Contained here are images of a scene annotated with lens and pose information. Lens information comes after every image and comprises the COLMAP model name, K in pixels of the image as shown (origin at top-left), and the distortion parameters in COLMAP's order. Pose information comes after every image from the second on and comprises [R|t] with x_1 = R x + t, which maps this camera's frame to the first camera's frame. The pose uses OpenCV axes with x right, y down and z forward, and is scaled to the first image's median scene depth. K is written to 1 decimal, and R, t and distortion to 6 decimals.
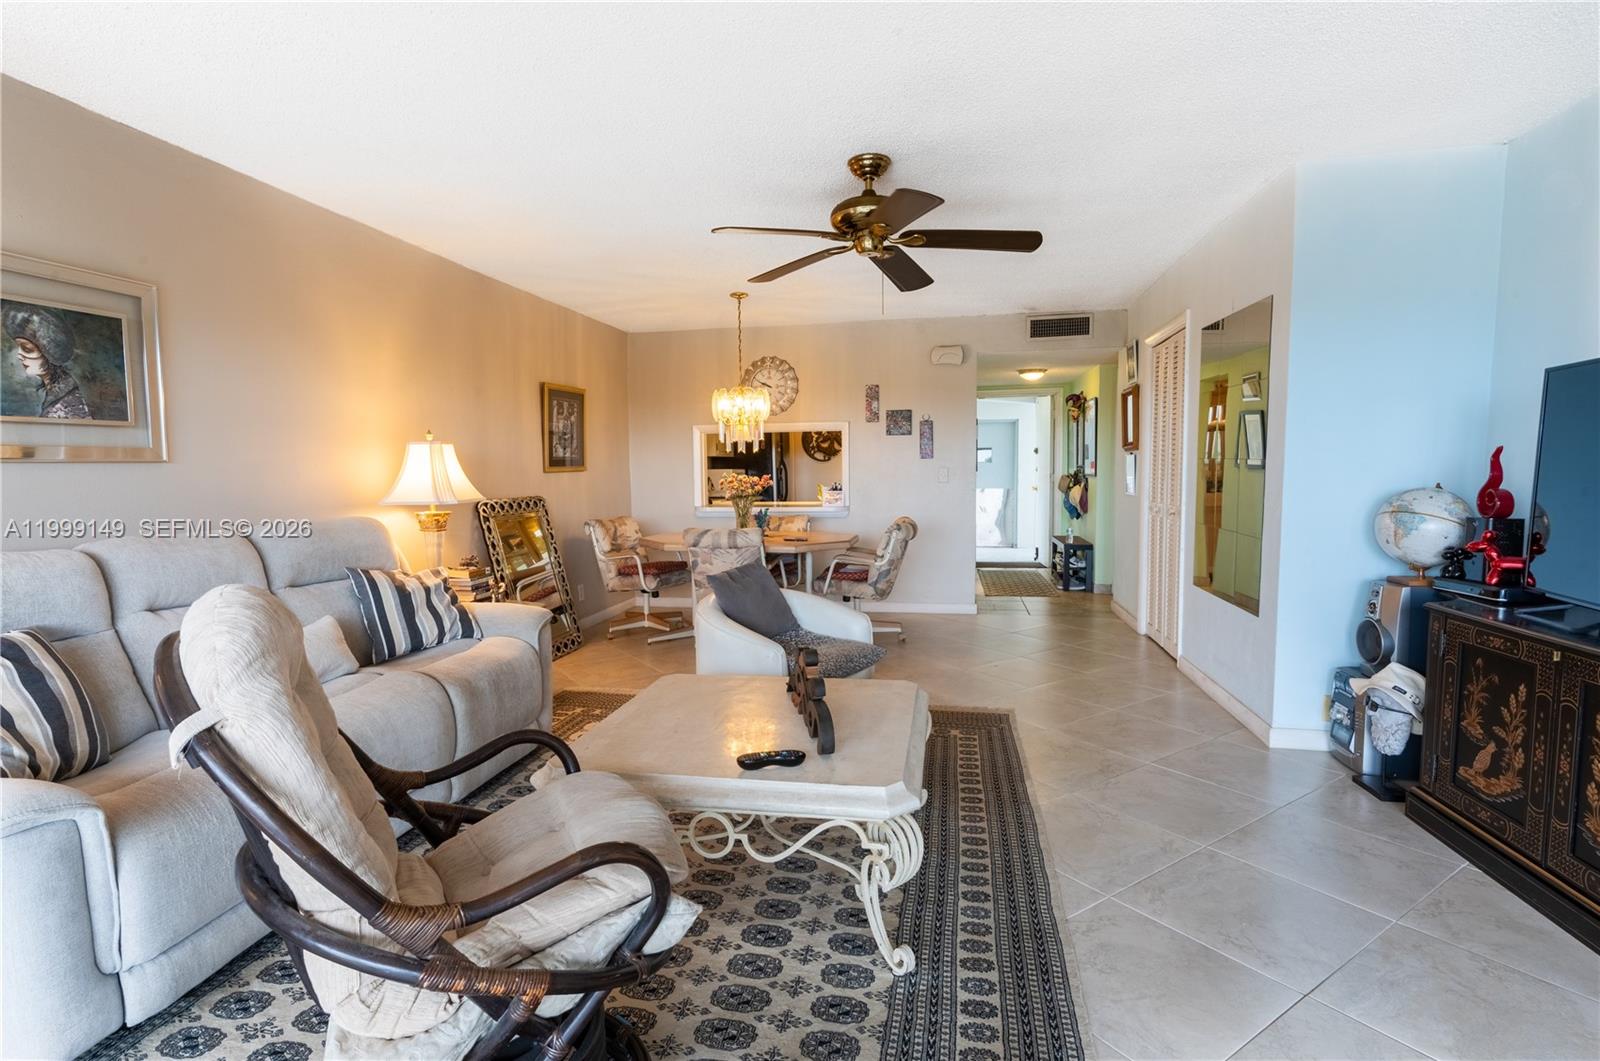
lens RADIAL K [[759.2, 0, 770.5], [0, 759.2, 531.6], [0, 0, 1]] dist [0.001415, -0.000012]
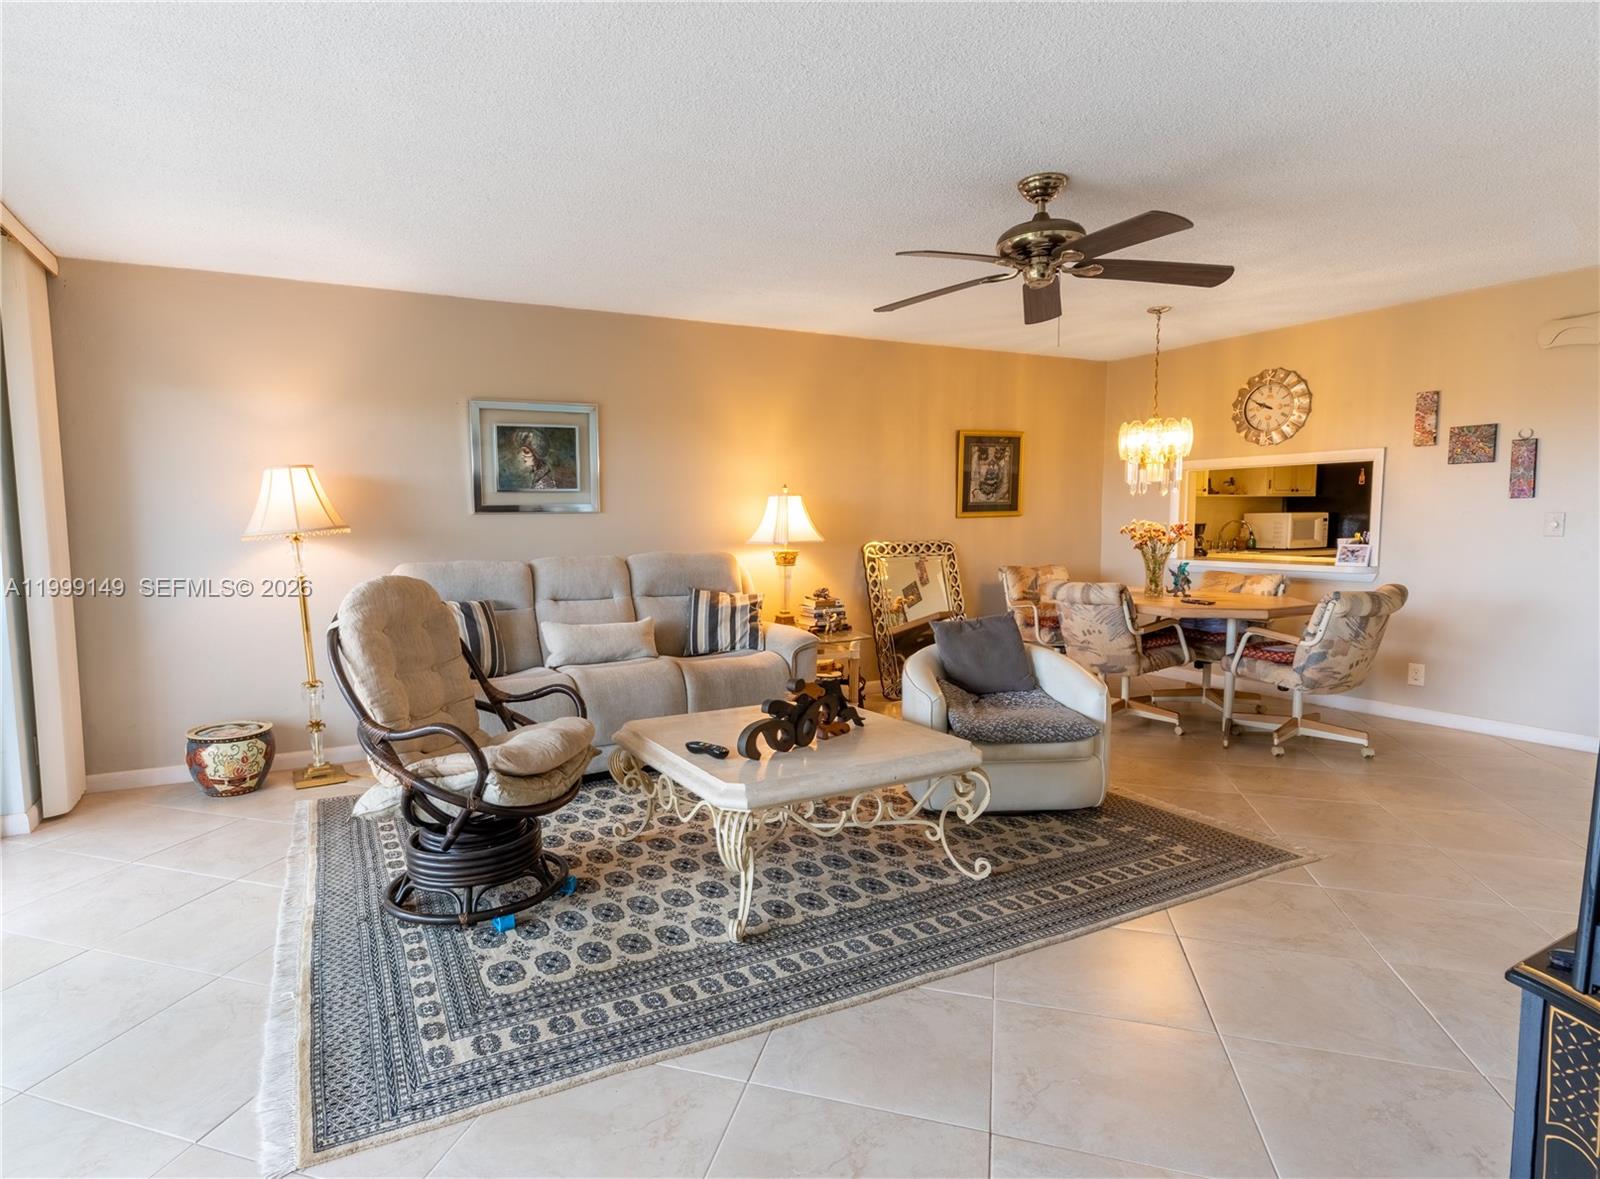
lens RADIAL K [[816.0, 0, 722.6], [0, 816.0, 588.3], [0, 0, 1]] dist [0.000355, 0.000195]
pose [[0.636828, 0.071265, -0.767705, 0.504739], [-0.060267, 0.997274, 0.042582, -0.014457], [0.768647, 0.019150, 0.639387, 0.065716]]
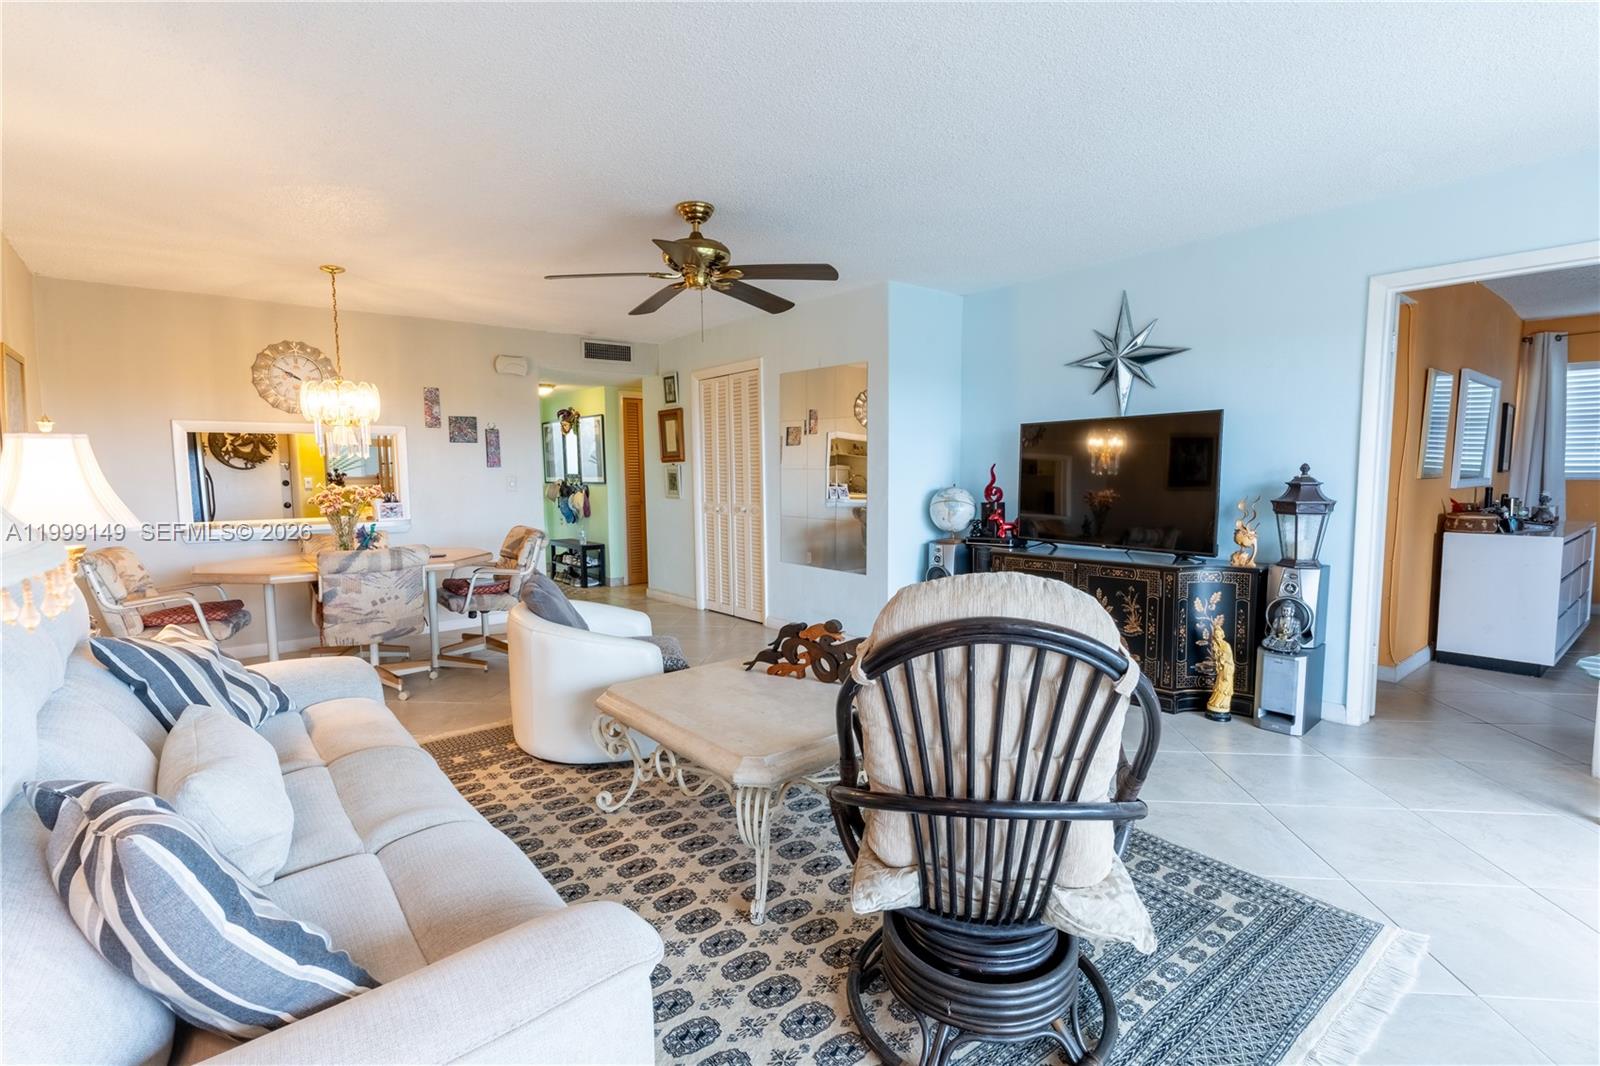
lens RADIAL K [[759.2, 0, 770.5], [0, 759.2, 534.1], [0, 0, 1]] dist [0.001415, -0.000012]
pose [[0.644435, -0.059197, 0.762364, -0.523053], [0.066605, 0.997555, 0.021157, -0.010310], [-0.761753, 0.037143, 0.646802, 0.144969]]
